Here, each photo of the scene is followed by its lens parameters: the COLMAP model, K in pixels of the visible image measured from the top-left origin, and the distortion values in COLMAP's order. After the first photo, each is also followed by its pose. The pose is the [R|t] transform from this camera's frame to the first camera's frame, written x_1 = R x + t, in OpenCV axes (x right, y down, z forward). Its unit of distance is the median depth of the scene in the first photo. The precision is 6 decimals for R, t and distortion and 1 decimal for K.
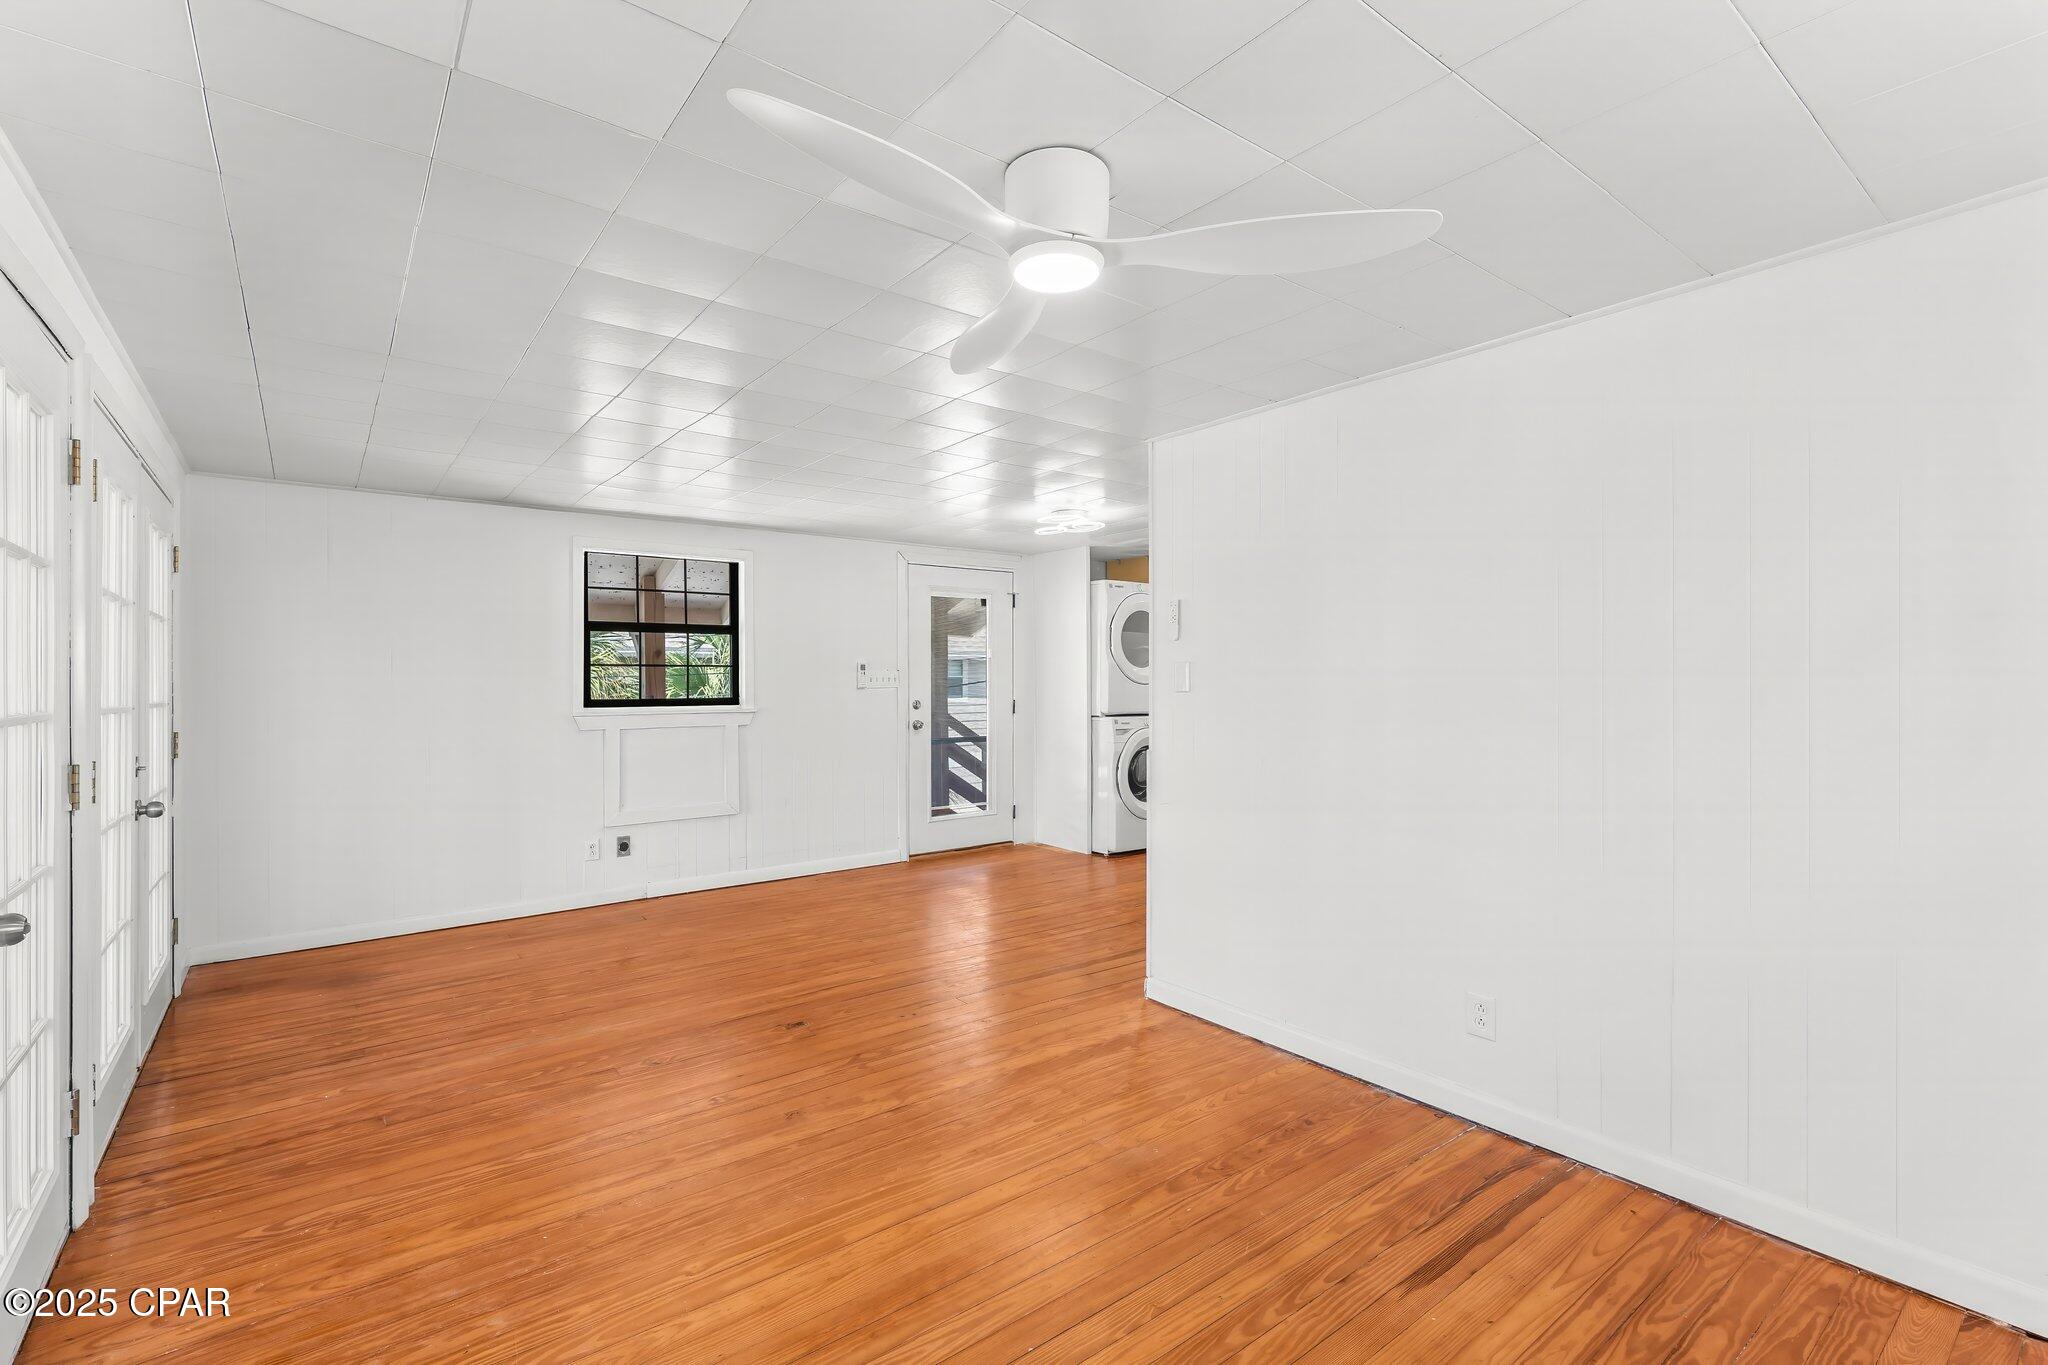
lens RADIAL K [[920.6, 0, 1023.8], [0, 920.6, 659.5], [0, 0, 1]] dist [-0.007145, 0.000171]
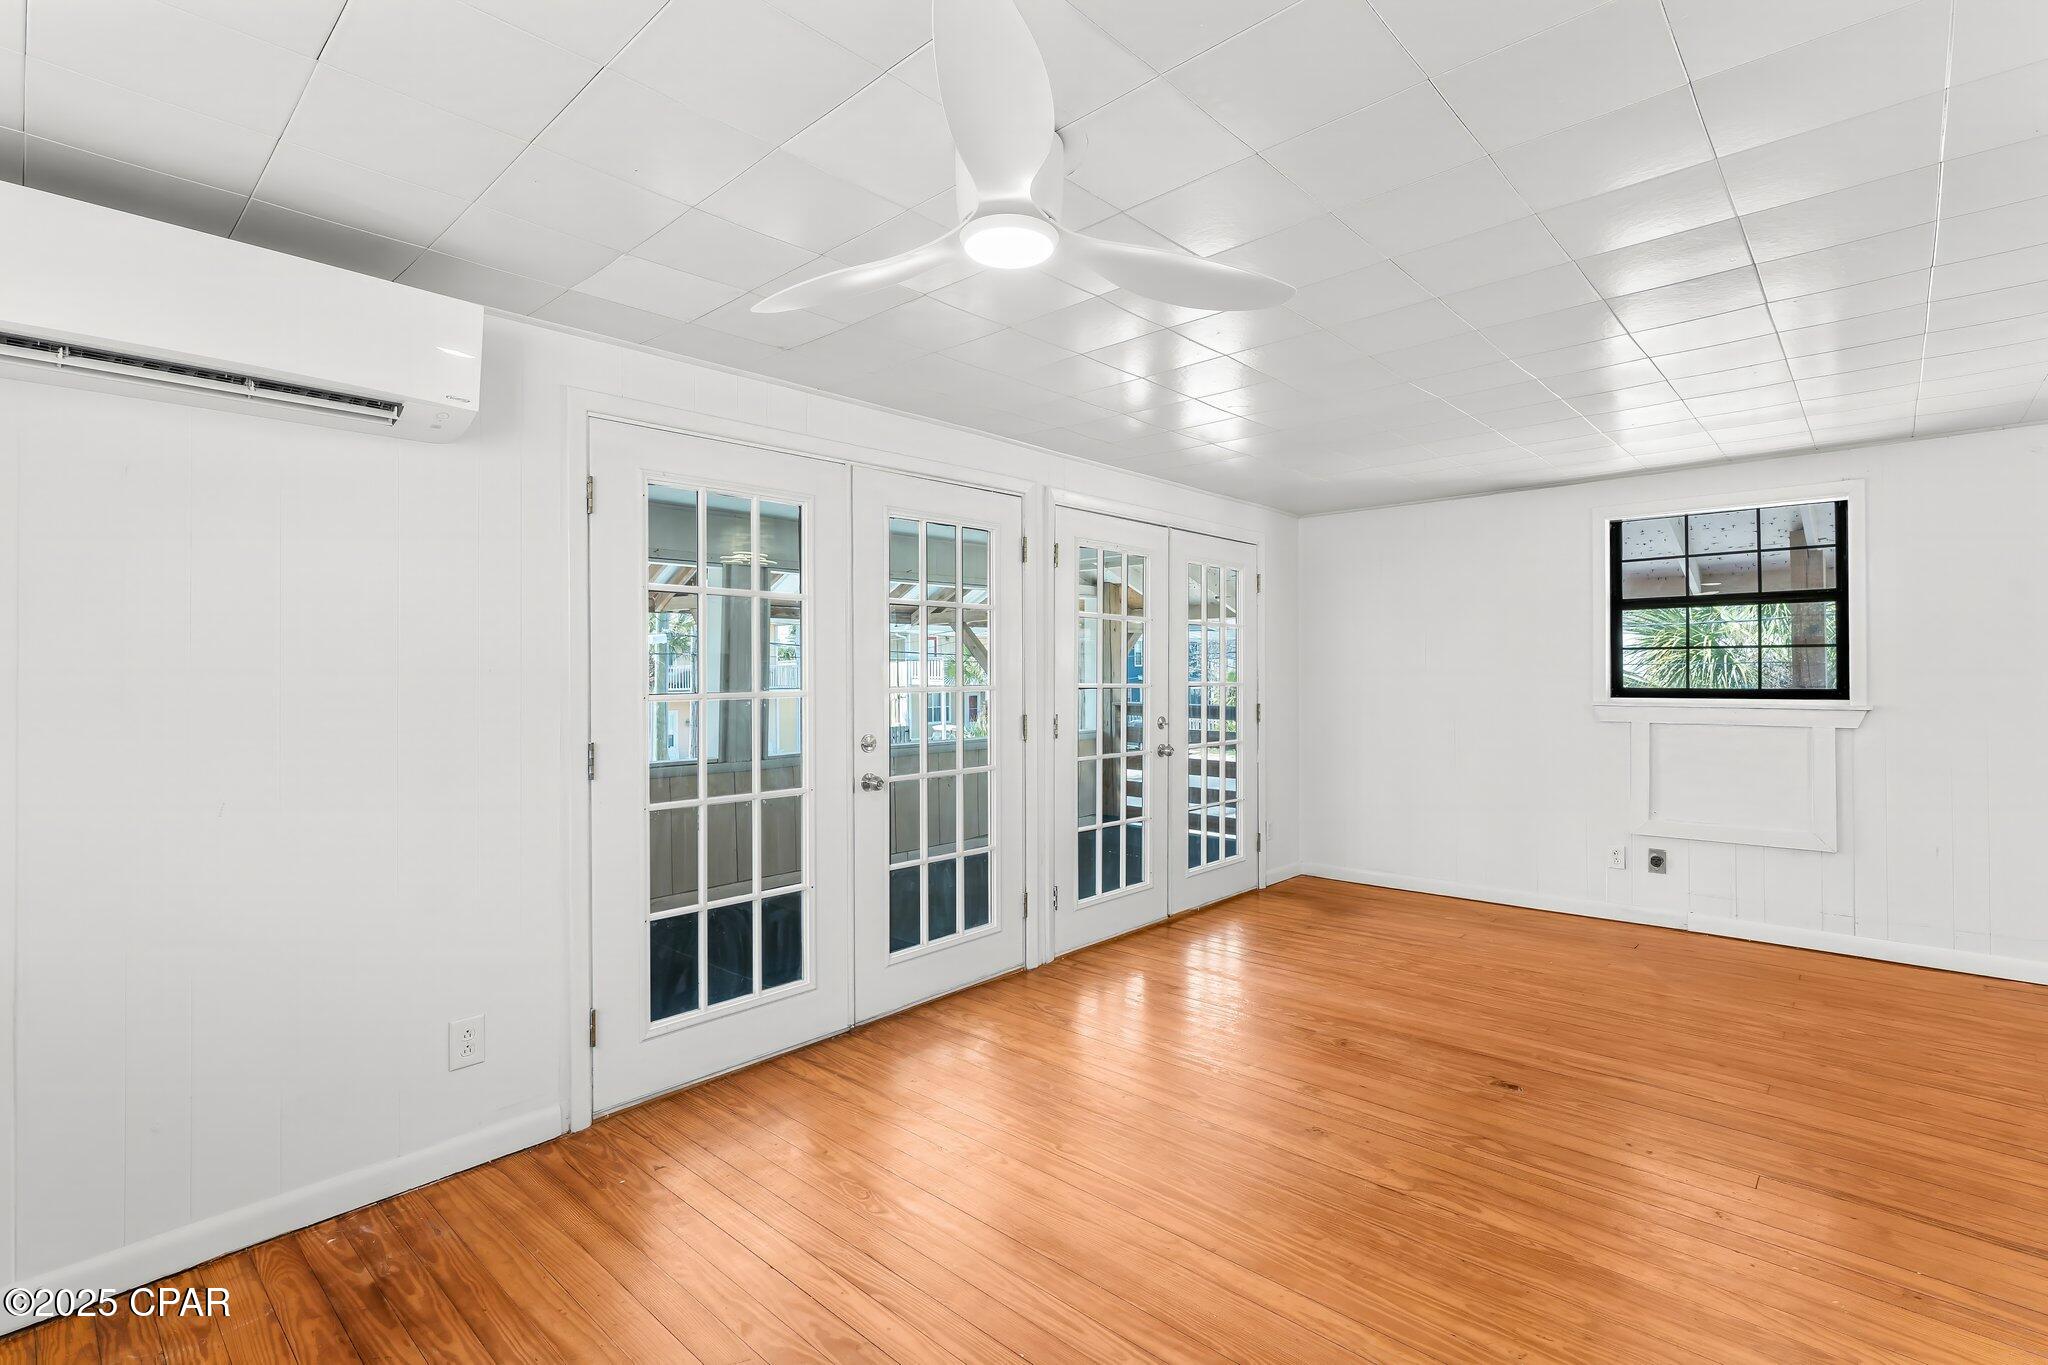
lens RADIAL K [[943.6, 0, 1045.3], [0, 943.6, 634.5], [0, 0, 1]] dist [0.077341, -0.040813]
pose [[0.191098, -0.036327, -0.980899, 0.468673], [0.028192, 0.999106, -0.031509, 0.008310], [0.981166, -0.021632, 0.191951, 0.379589]]
